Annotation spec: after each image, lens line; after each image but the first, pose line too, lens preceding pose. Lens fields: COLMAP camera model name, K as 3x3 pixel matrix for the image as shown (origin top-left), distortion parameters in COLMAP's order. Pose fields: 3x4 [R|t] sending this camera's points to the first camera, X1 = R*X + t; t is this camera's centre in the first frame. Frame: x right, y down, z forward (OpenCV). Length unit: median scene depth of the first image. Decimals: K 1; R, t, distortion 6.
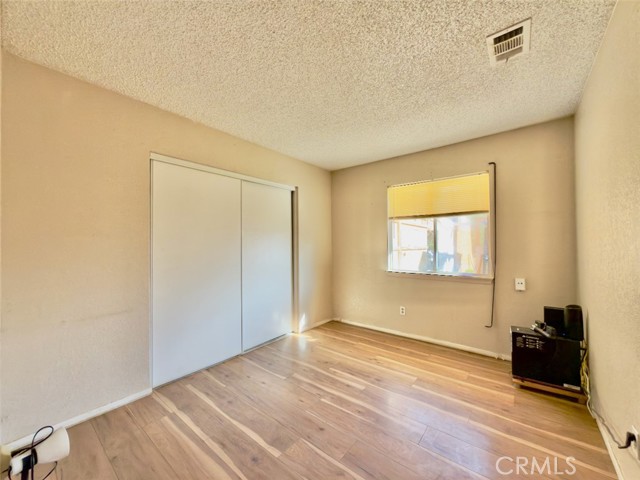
lens RADIAL K [[254.5, 0, 316.9], [0, 254.5, 242.5], [0, 0, 1]] dist [0.001583, -0.000296]
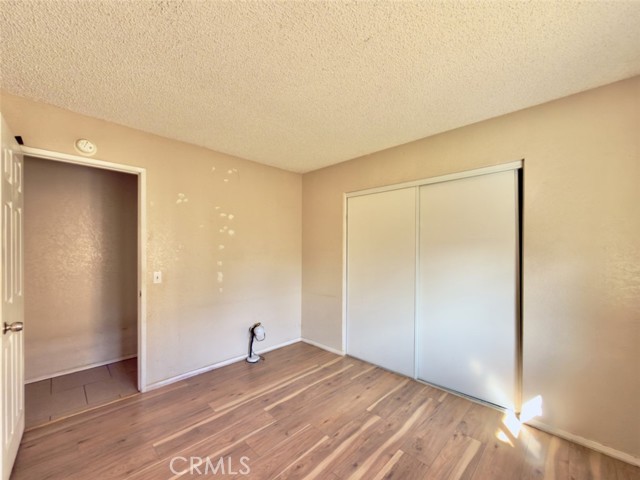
lens RADIAL K [[254.5, 0, 316.3], [0, 254.5, 244.5], [0, 0, 1]] dist [0.001583, -0.000296]
pose [[-0.088308, -0.016195, -0.995962, 0.822482], [-0.001399, 0.999869, -0.016135, -0.032769], [0.996092, -0.000031, -0.088319, 0.936395]]
